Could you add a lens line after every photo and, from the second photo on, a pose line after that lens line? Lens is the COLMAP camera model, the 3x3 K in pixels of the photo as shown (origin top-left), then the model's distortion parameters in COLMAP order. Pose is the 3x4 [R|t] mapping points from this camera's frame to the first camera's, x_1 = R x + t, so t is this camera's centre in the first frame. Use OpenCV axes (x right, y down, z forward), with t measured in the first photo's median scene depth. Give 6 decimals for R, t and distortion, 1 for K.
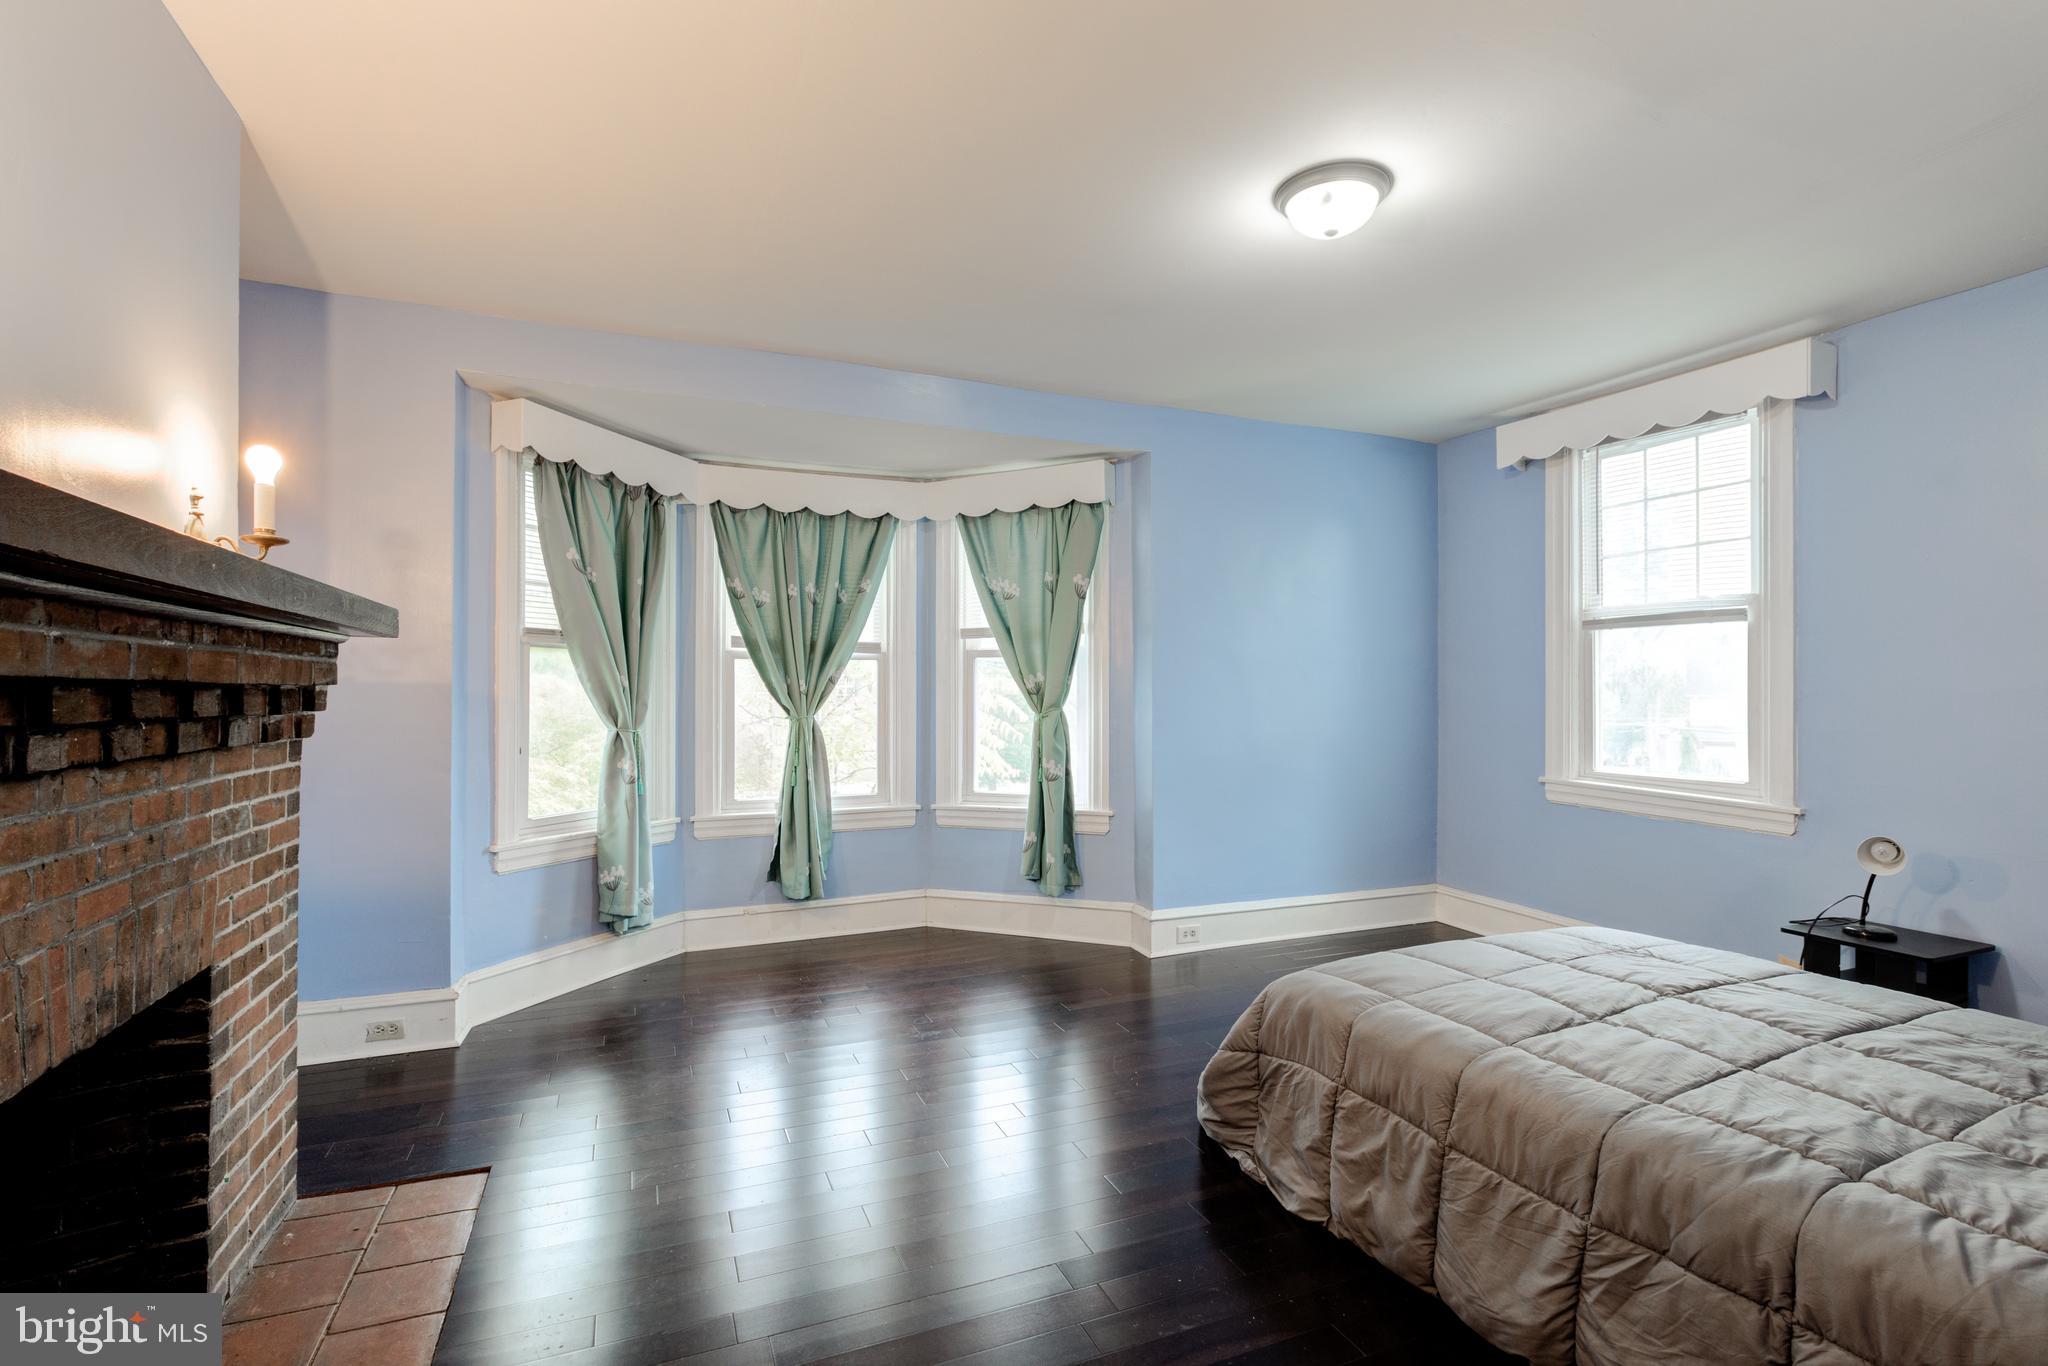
lens RADIAL K [[936.0, 0, 1026.3], [0, 936.0, 693.1], [0, 0, 1]] dist [-0.014451, 0.006937]
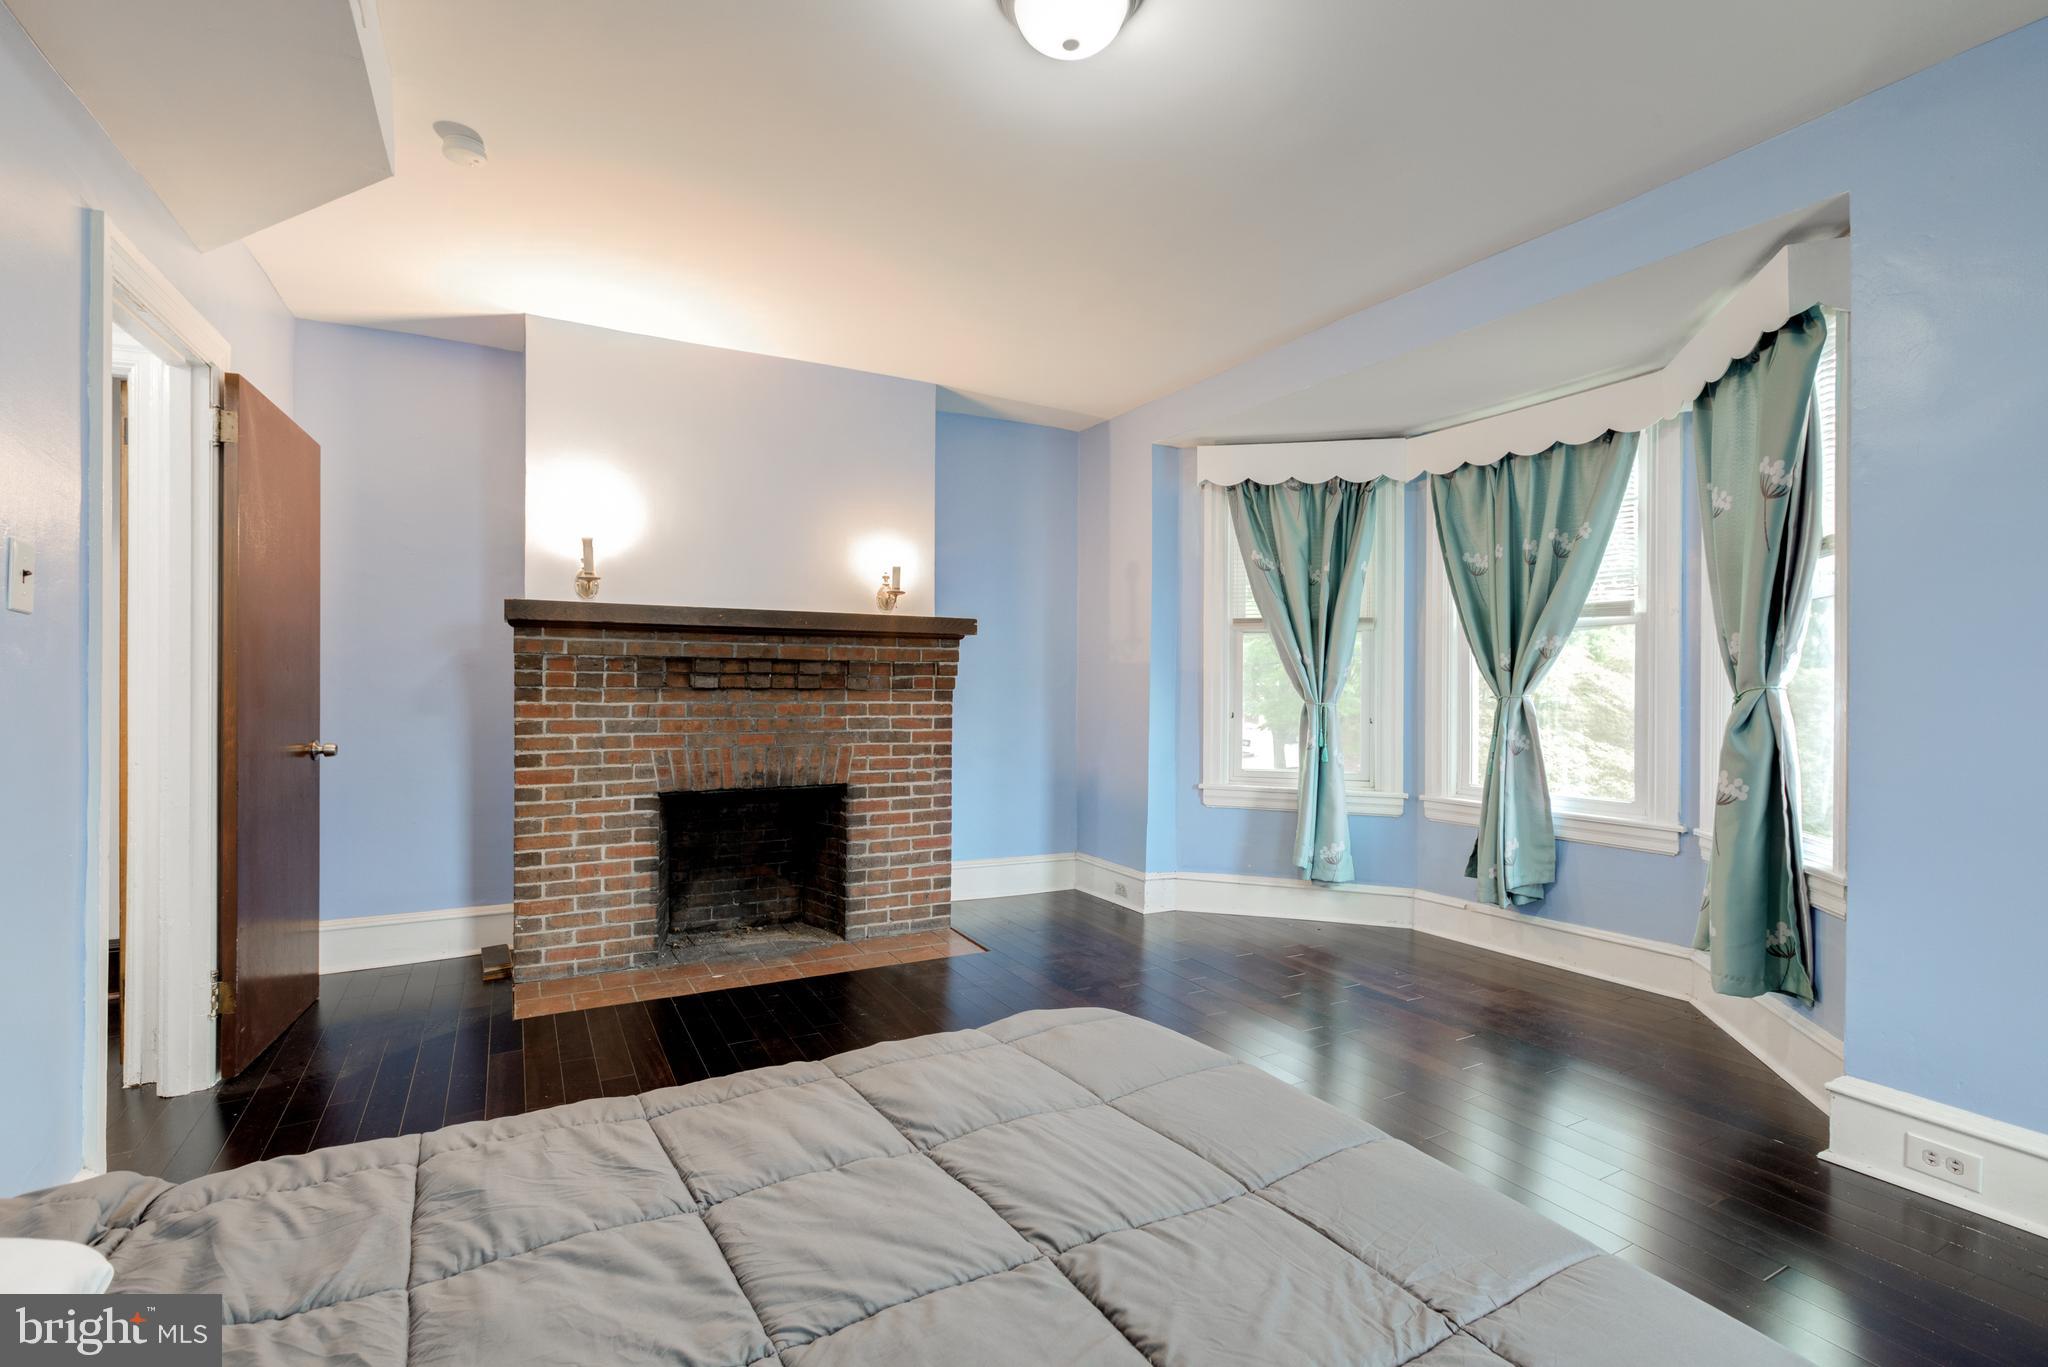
lens RADIAL K [[936.0, 0, 1029.5], [0, 936.0, 694.3], [0, 0, 1]] dist [-0.014451, 0.006937]
pose [[0.104234, 0.008797, -0.994514, 0.637009], [-0.007673, 0.999938, 0.008041, 0.022136], [0.994523, 0.006792, 0.104295, 0.526504]]
